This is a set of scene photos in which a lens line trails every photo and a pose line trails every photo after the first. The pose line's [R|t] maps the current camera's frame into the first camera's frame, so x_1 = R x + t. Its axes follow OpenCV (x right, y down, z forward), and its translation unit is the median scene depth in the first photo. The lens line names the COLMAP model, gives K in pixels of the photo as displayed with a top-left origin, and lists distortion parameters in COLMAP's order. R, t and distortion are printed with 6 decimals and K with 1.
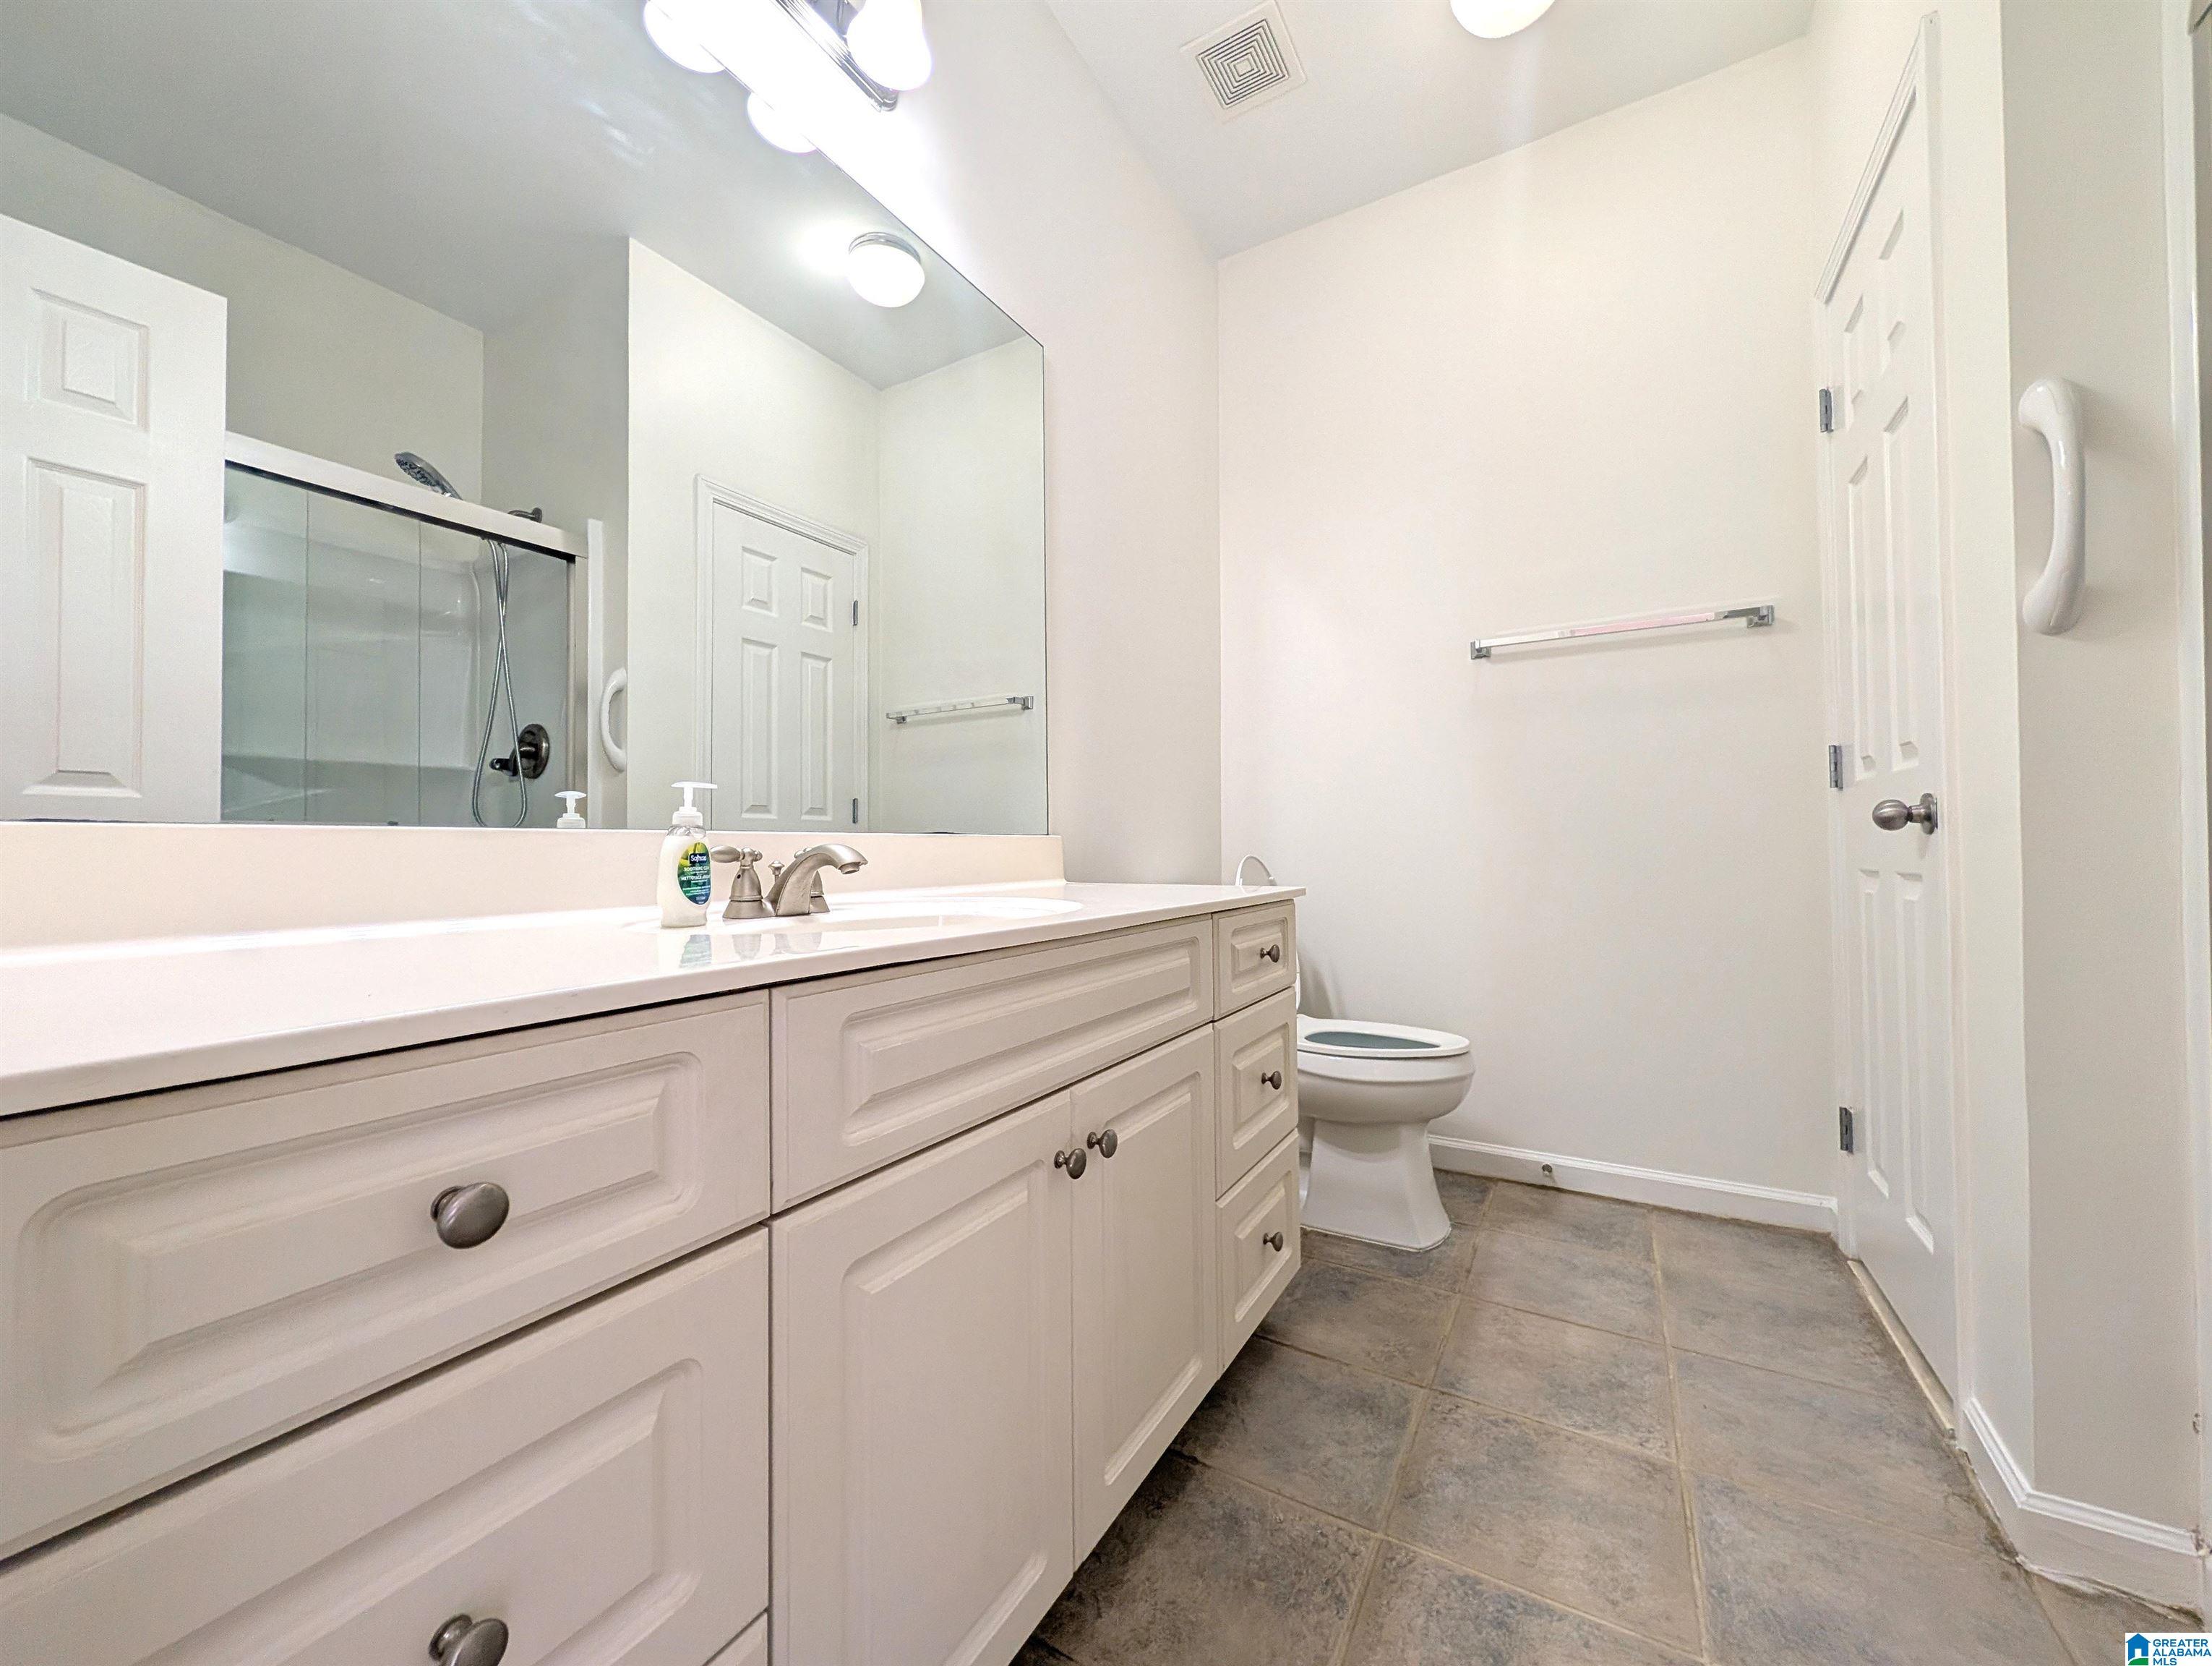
lens RADIAL K [[850.7, 0, 1097.9], [0, 850.7, 834.7], [0, 0, 1]] dist [0.020403, 0.000154]
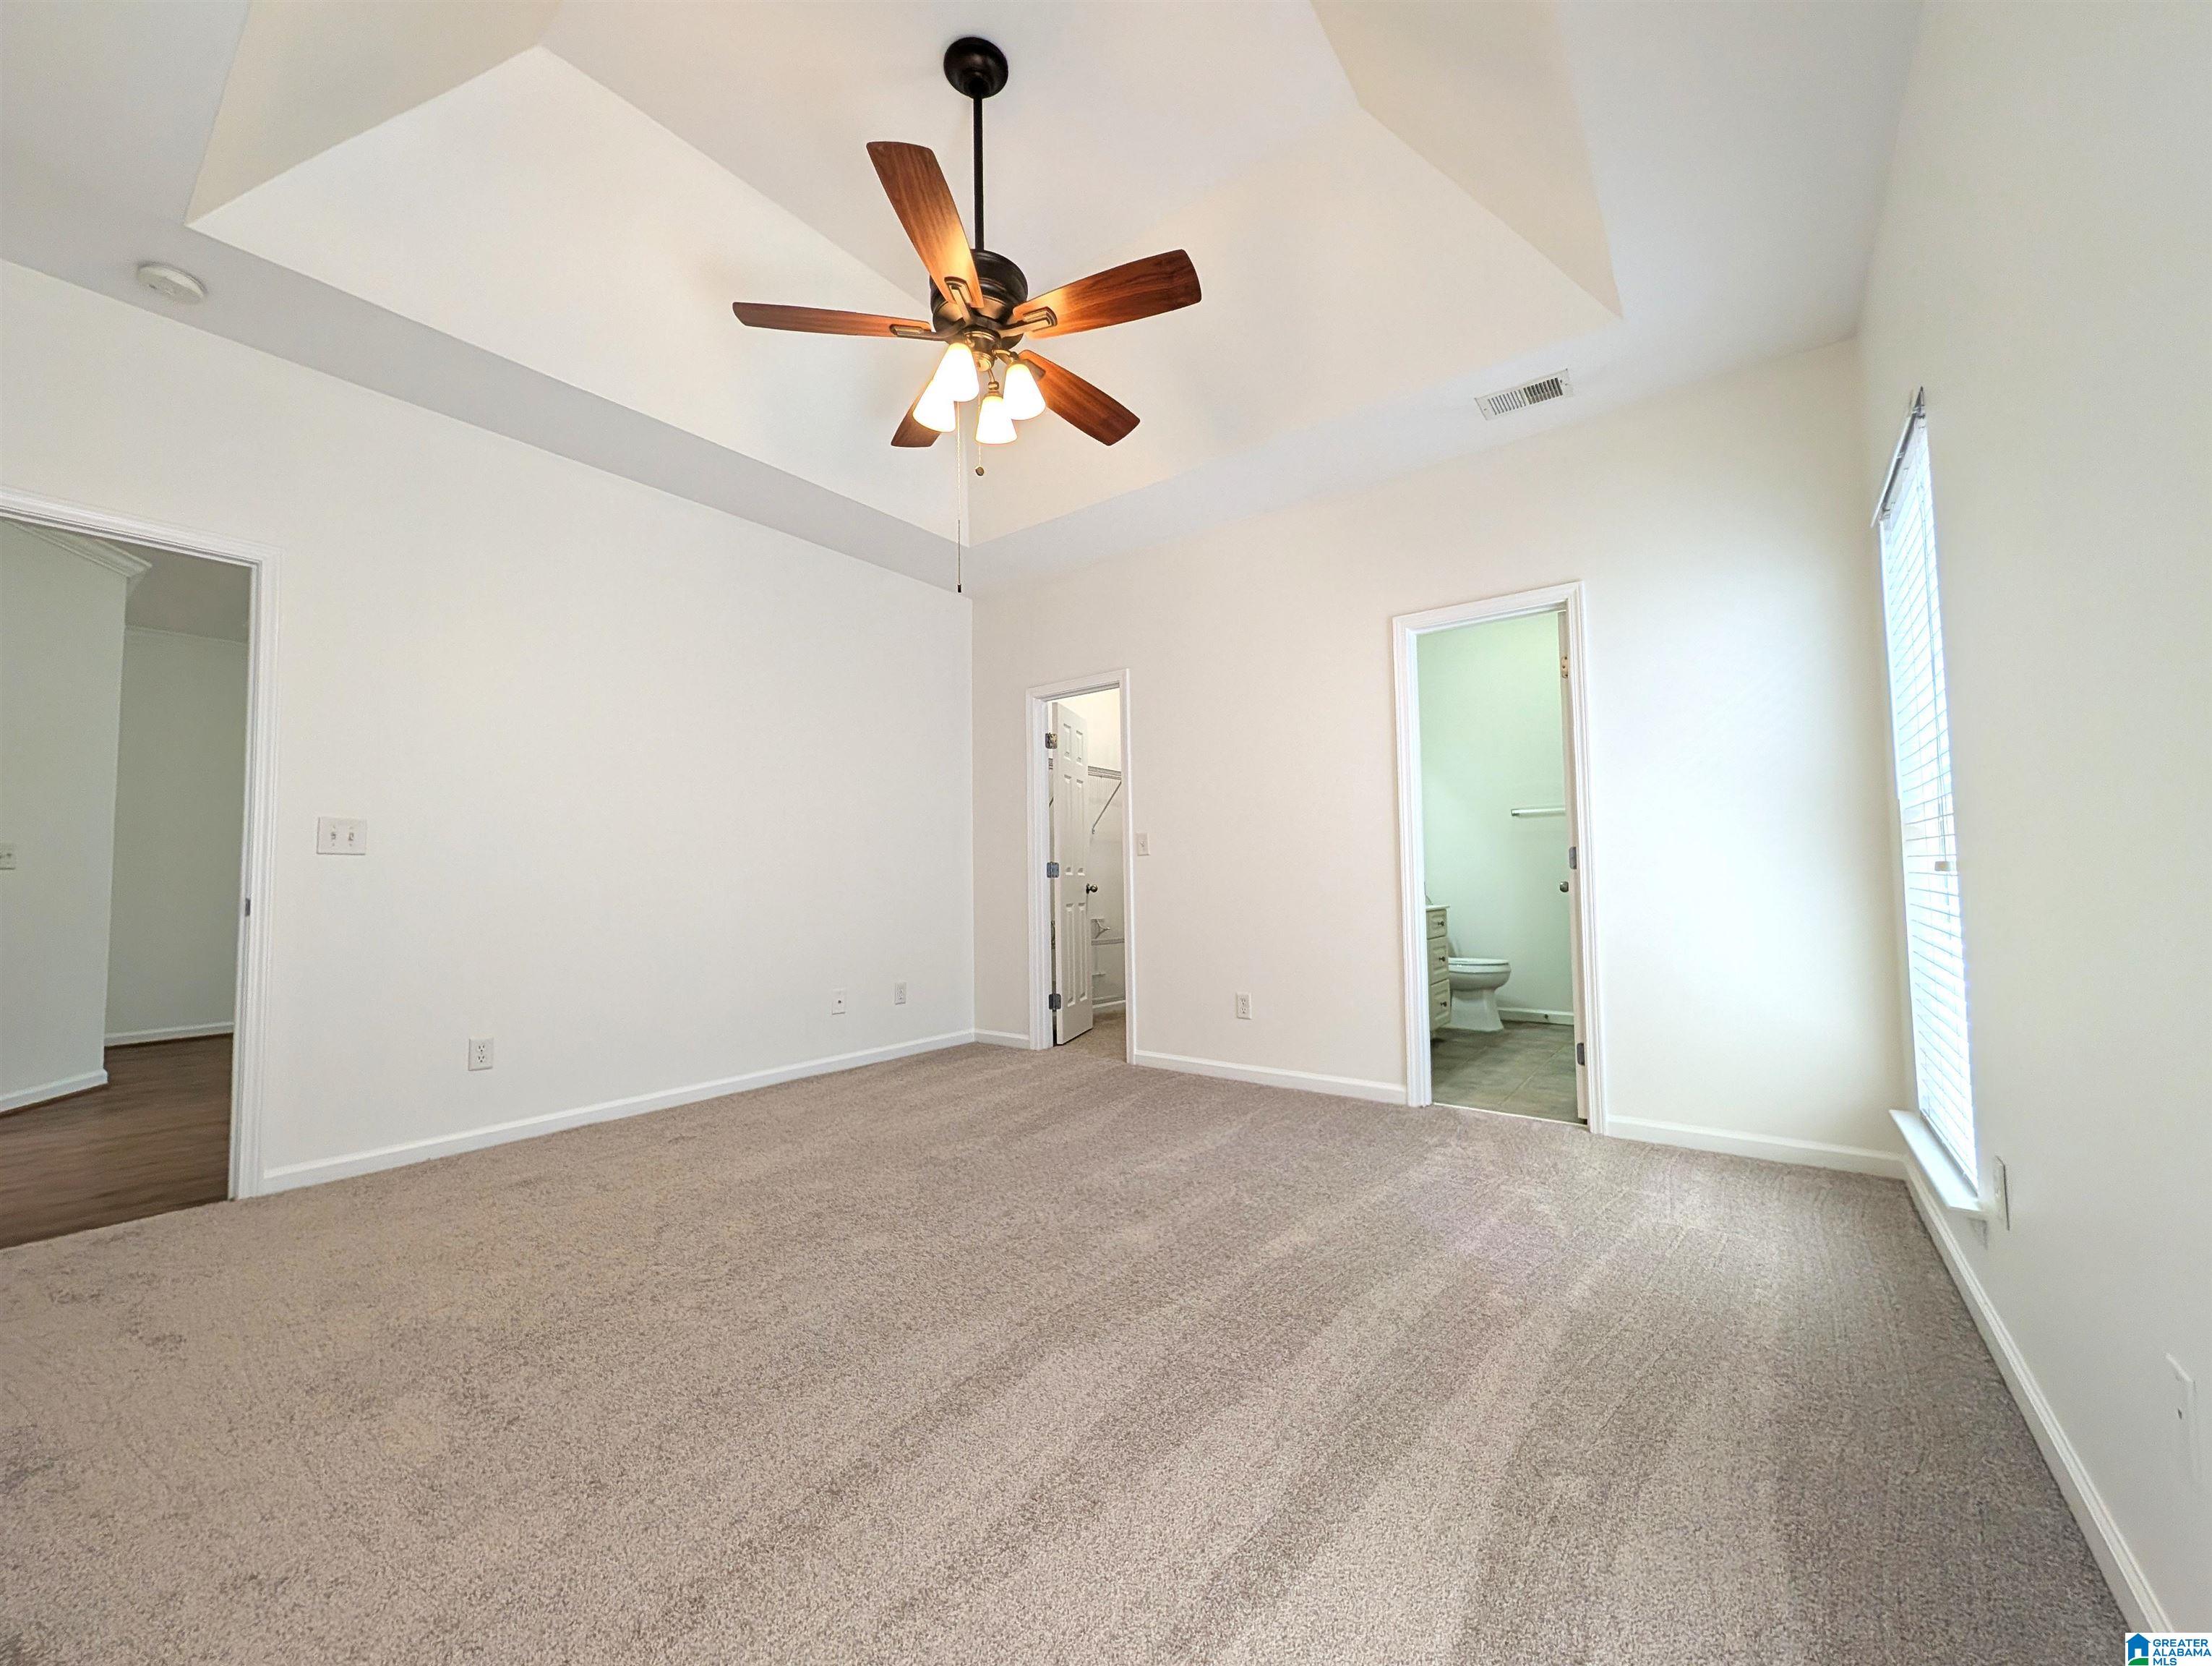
lens RADIAL K [[850.7, 0, 1113.8], [0, 850.7, 842.9], [0, 0, 1]] dist [0.020403, 0.000154]
pose [[0.995268, -0.011805, -0.096453, -0.890100], [0.008067, 0.999205, -0.039052, -0.071670], [0.096837, 0.038089, 0.994571, -2.938252]]
